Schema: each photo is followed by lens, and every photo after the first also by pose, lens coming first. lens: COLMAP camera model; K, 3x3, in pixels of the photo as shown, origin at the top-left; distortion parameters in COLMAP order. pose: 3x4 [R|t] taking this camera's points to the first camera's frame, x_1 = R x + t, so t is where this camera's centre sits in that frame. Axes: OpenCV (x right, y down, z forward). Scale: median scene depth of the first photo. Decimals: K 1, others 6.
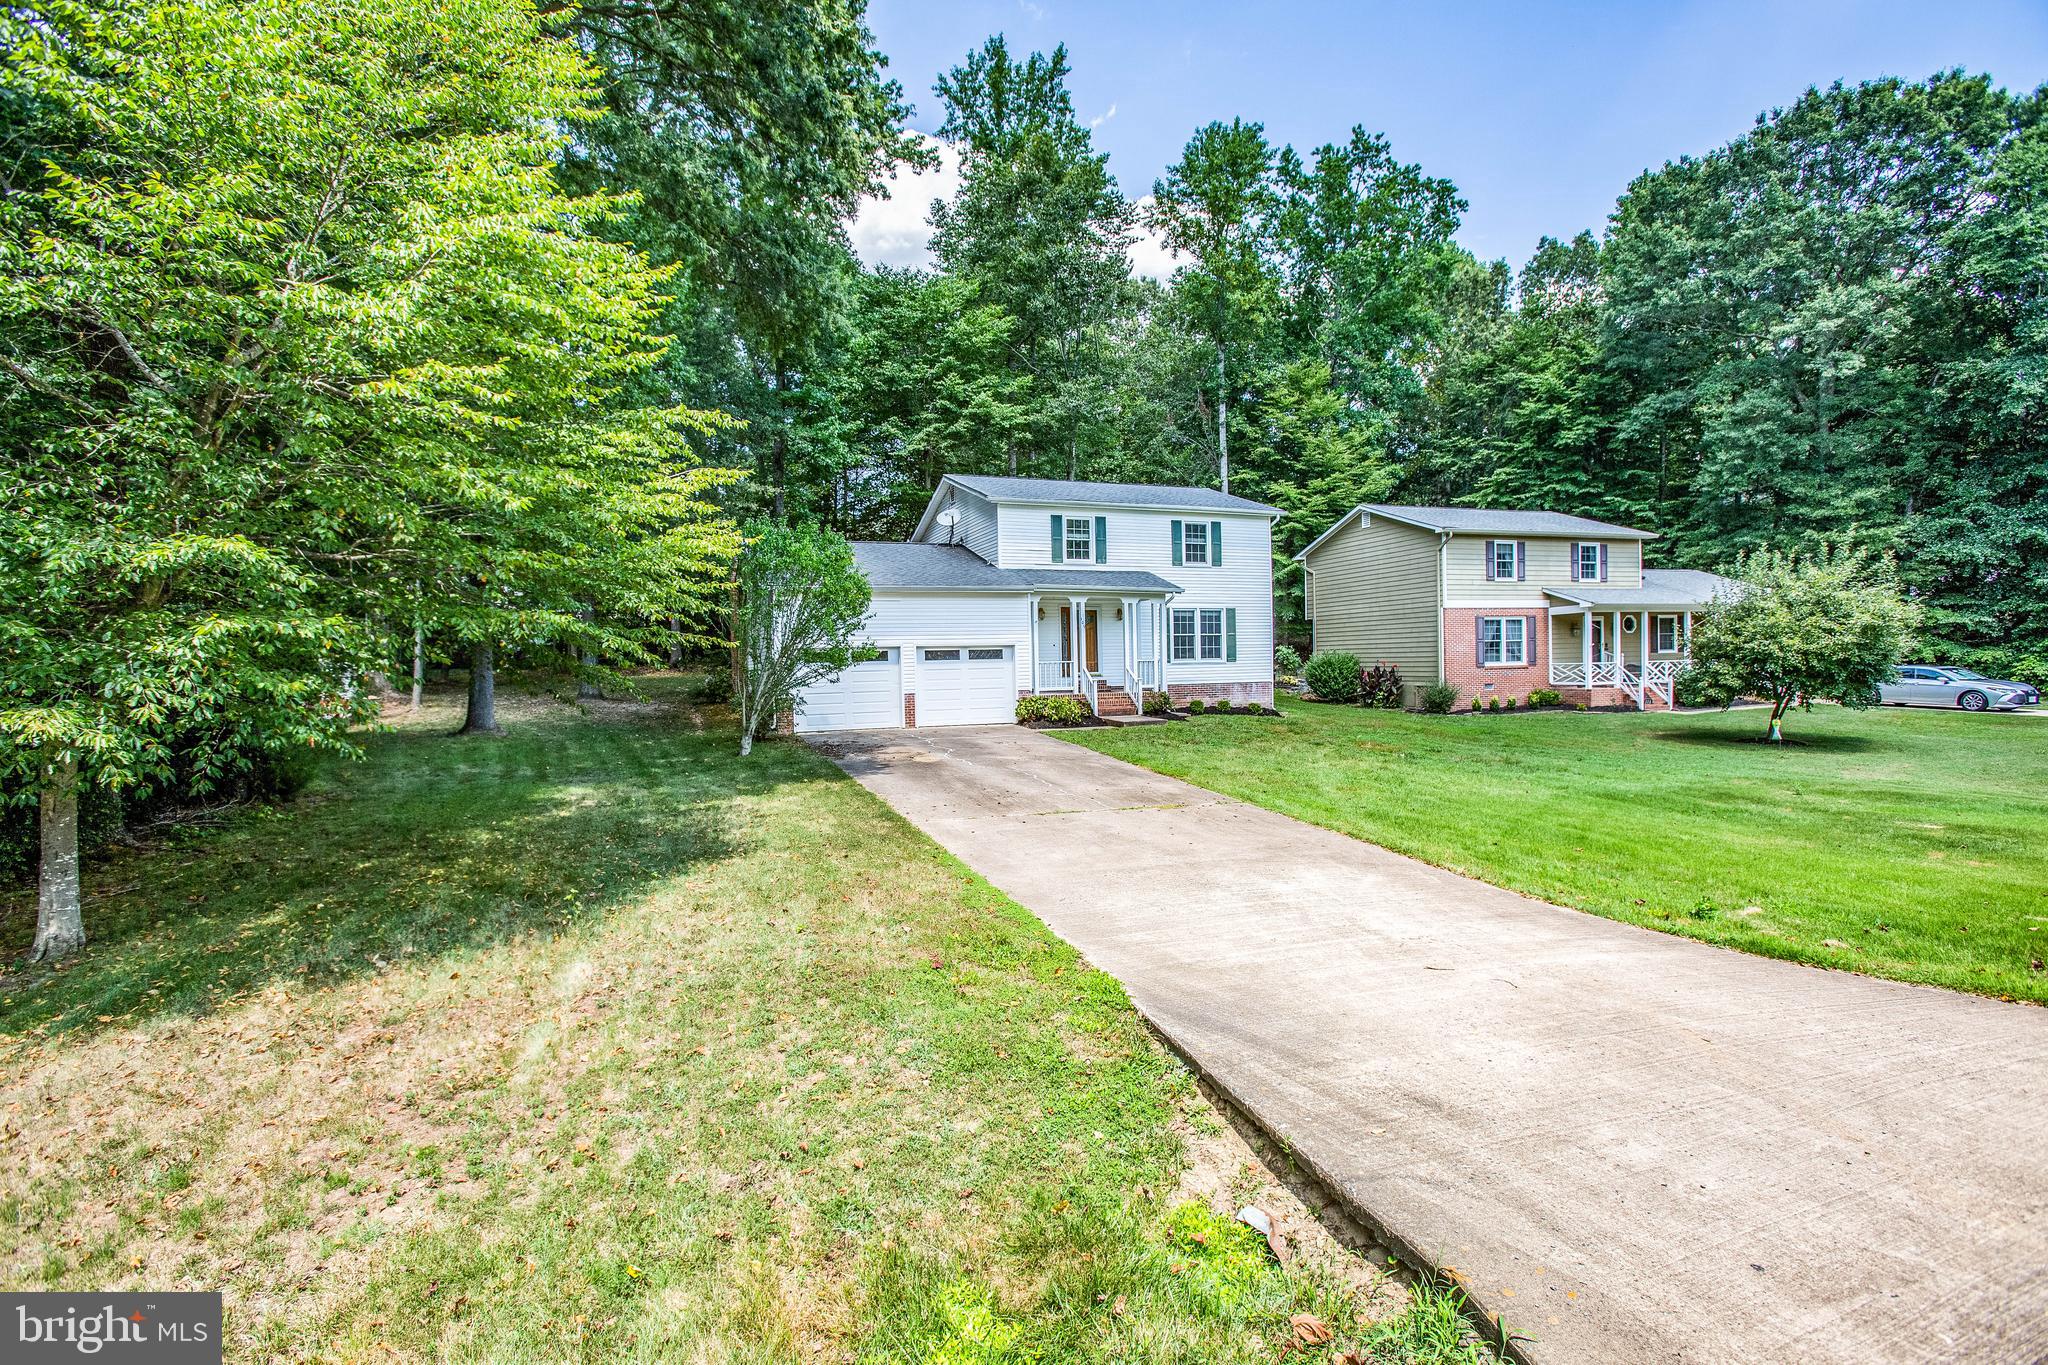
lens RADIAL K [[959.1, 0, 1023.7], [0, 959.1, 690.4], [0, 0, 1]] dist [-0.066655, 0.023380]
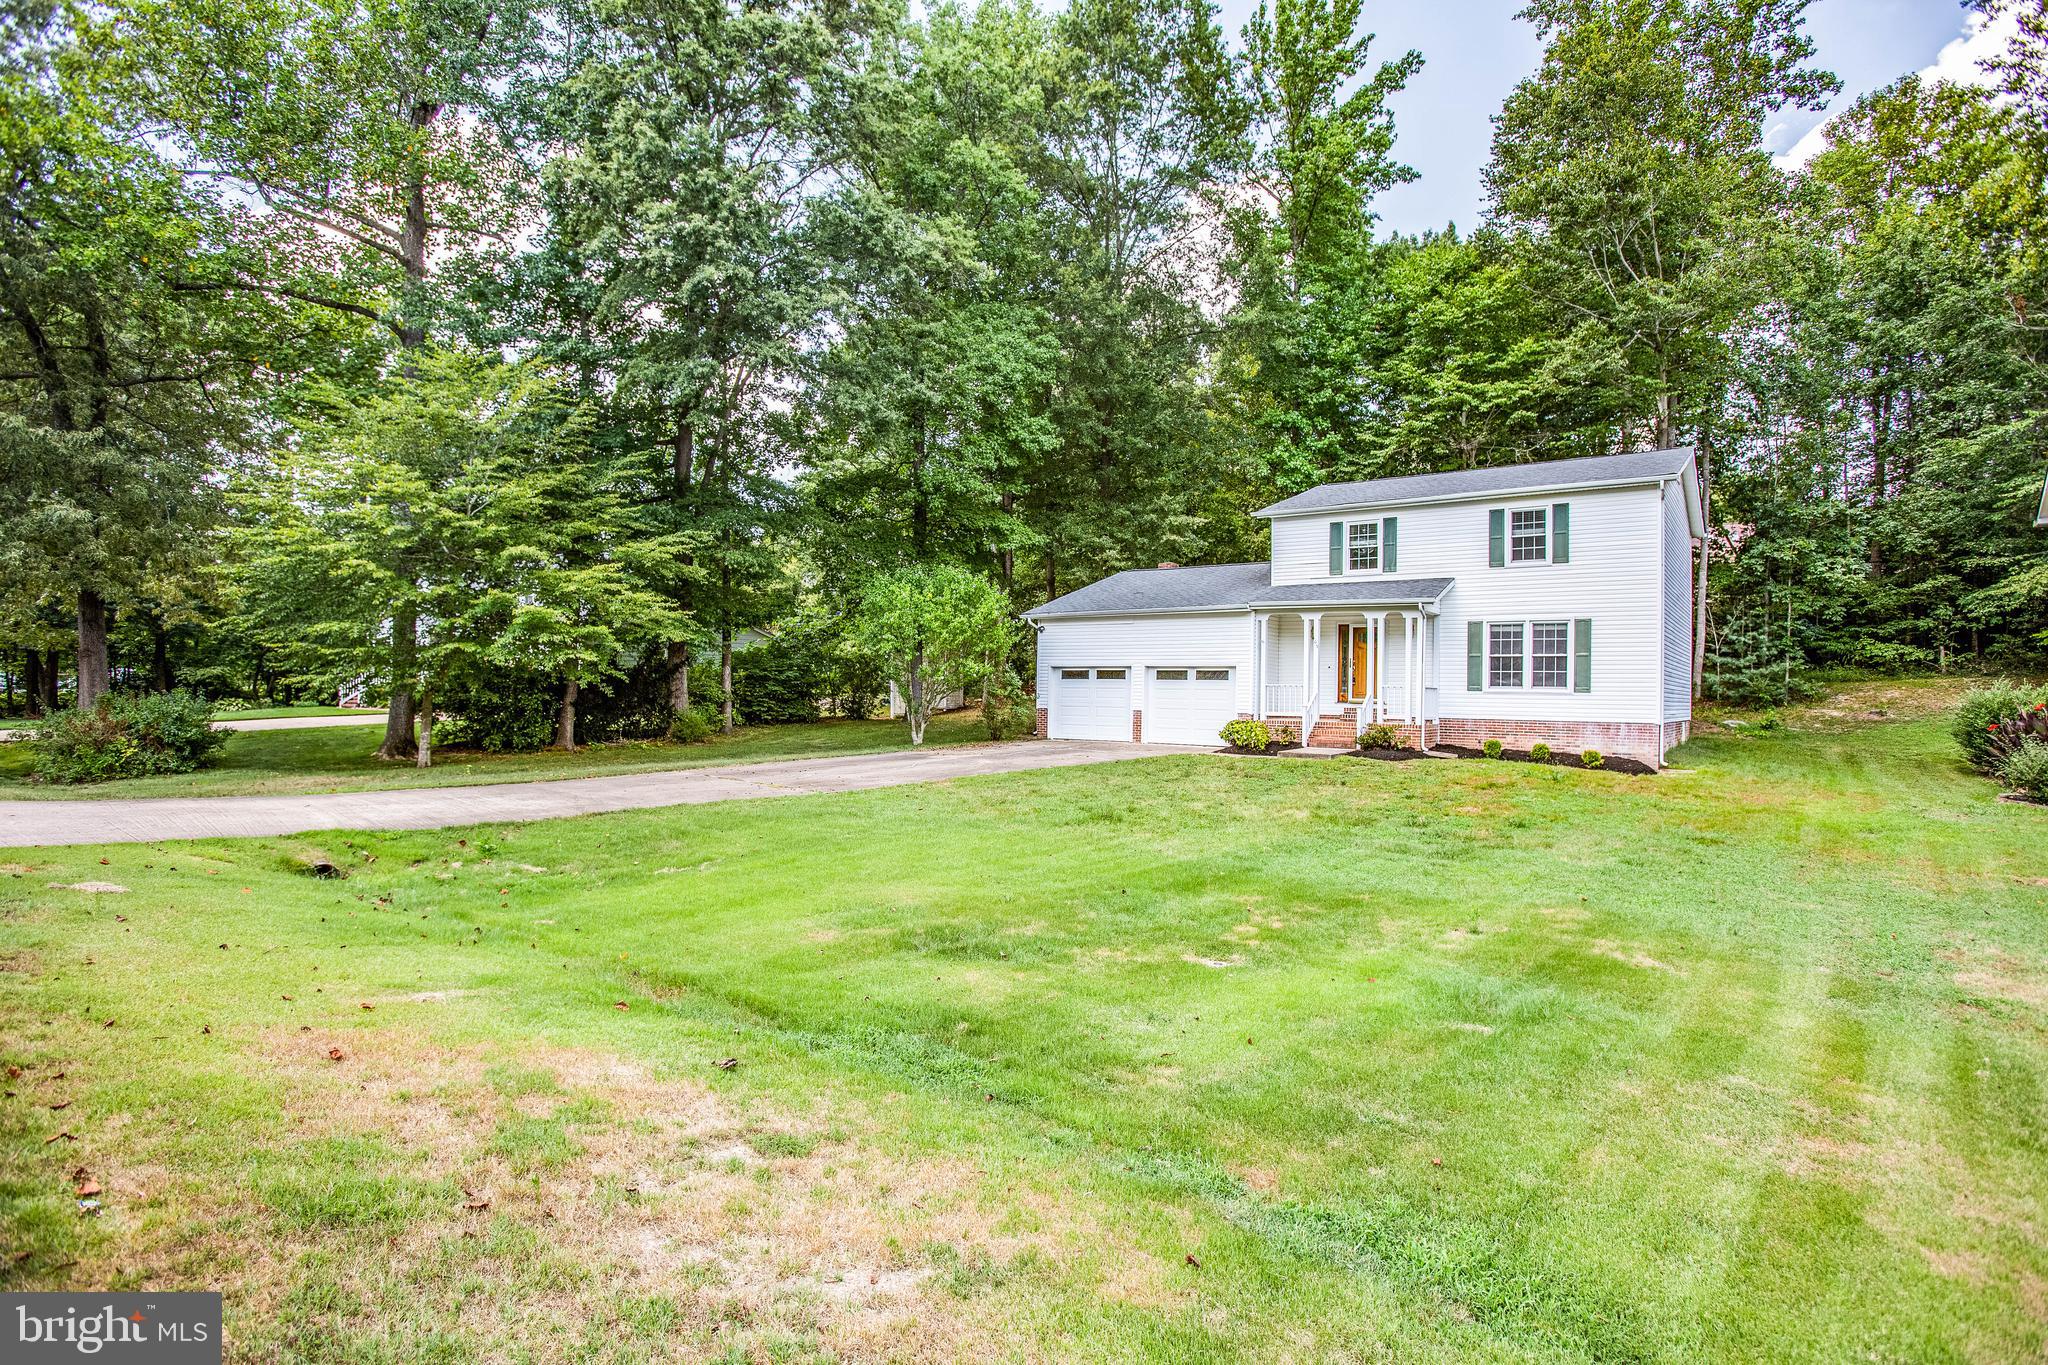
lens RADIAL K [[1034.0, 0, 1026.3], [0, 1034.0, 665.2], [0, 0, 1]] dist [-0.032141, 0.000233]
pose [[0.539080, 0.007403, -0.842222, 0.641803], [-0.050425, 0.998451, -0.023499, -0.010947], [0.840744, 0.055137, 0.538619, 0.223085]]
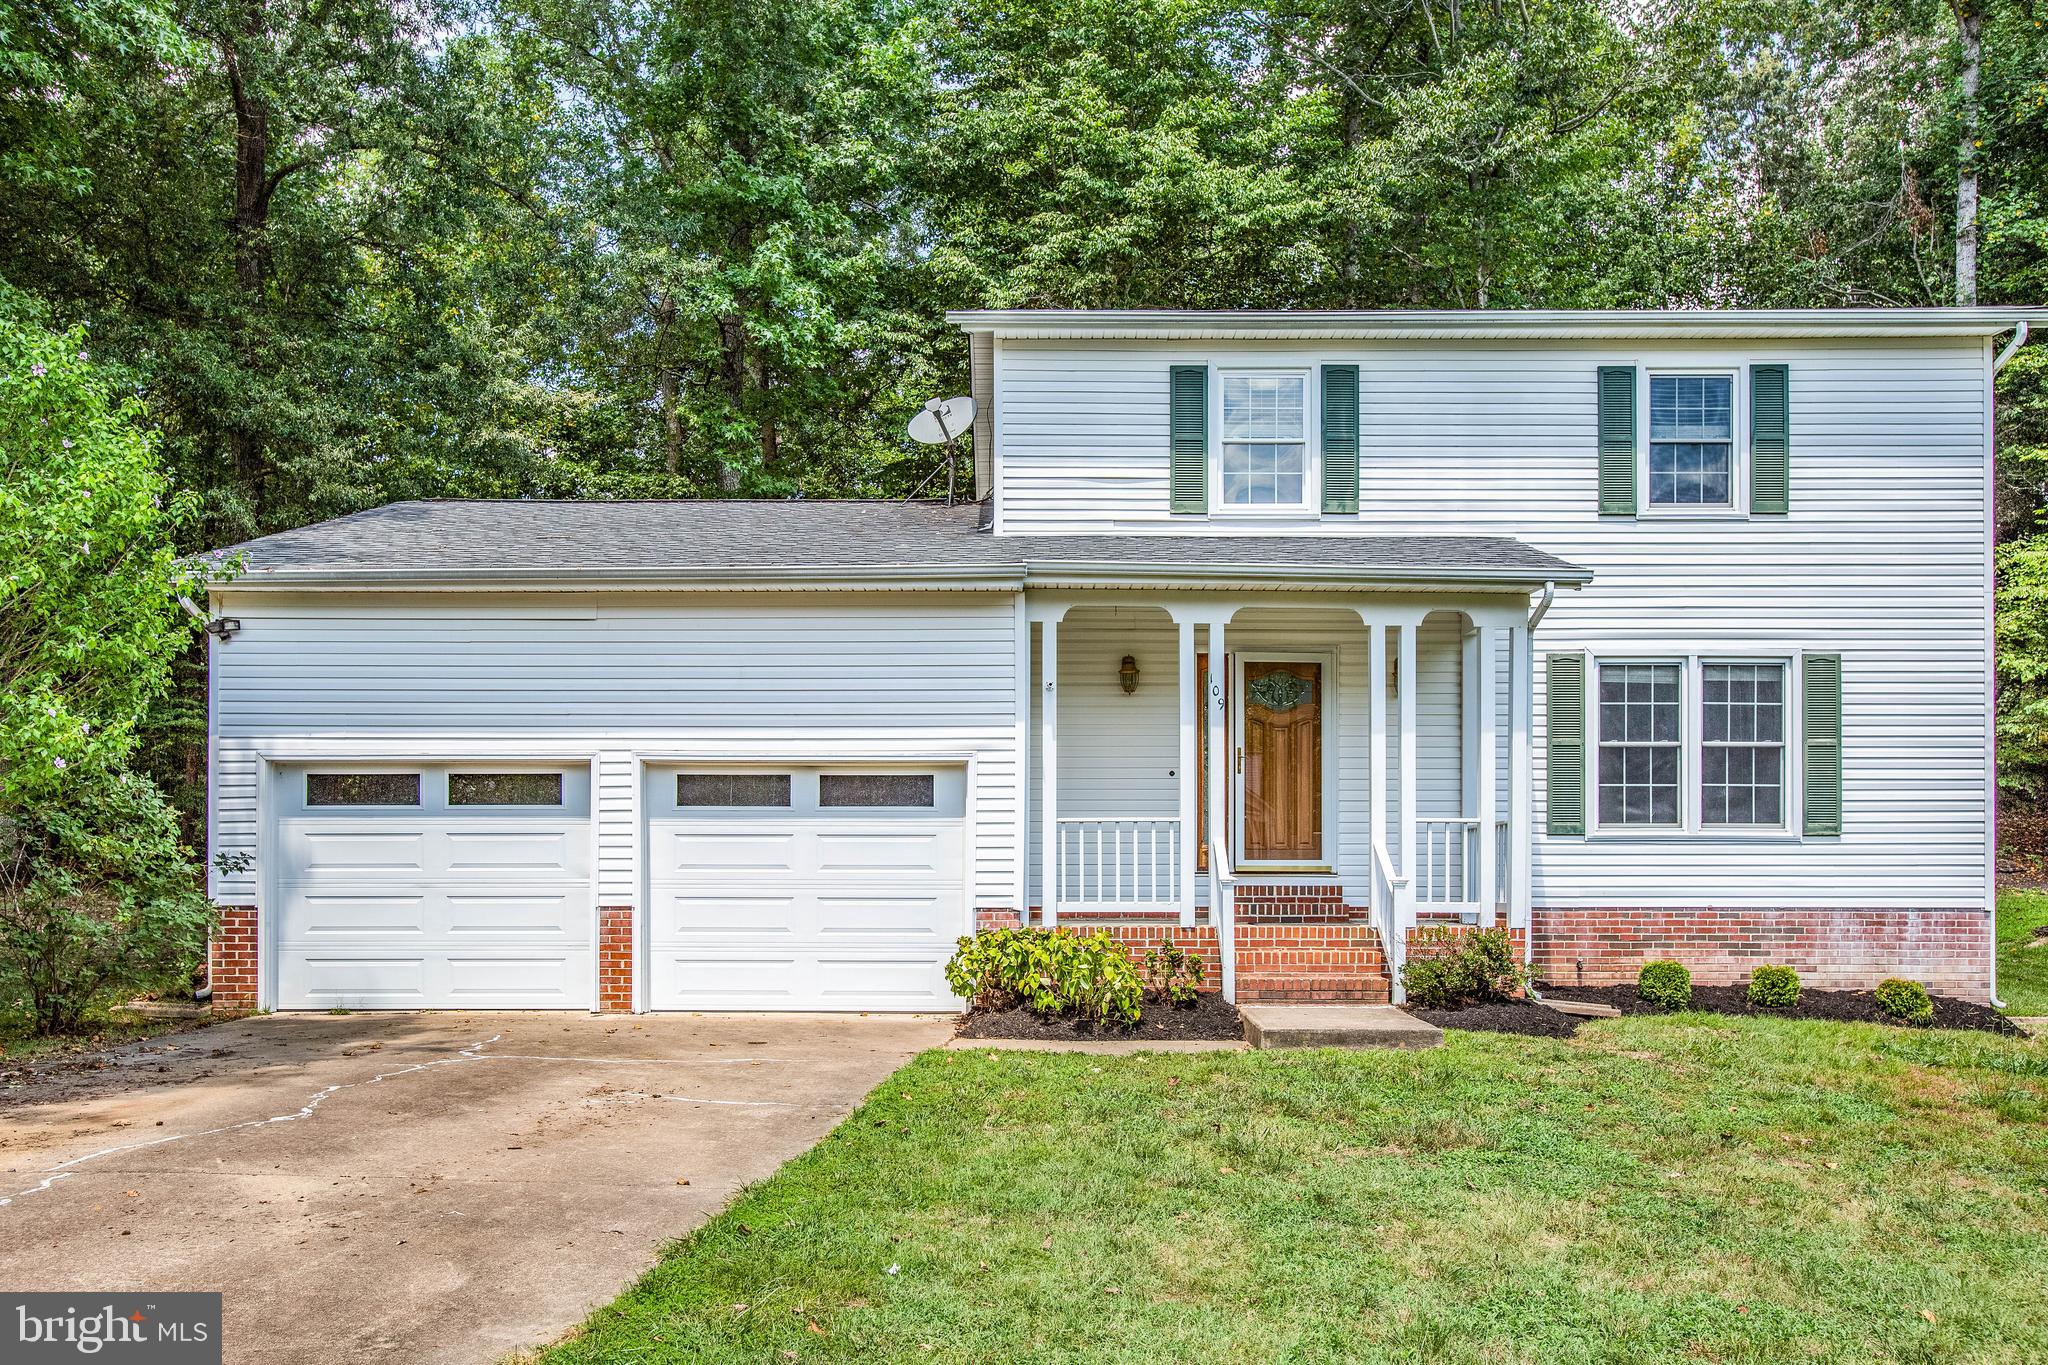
lens RADIAL K [[1684.4, 0, 996.3], [0, 1684.4, 872.1], [0, 0, 1]] dist [0.003945, 0.012412]
pose [[0.931792, 0.017811, -0.362556, 0.168161], [-0.029806, 0.999177, -0.027516, 0.002746], [0.361767, 0.036445, 0.931556, 0.423358]]
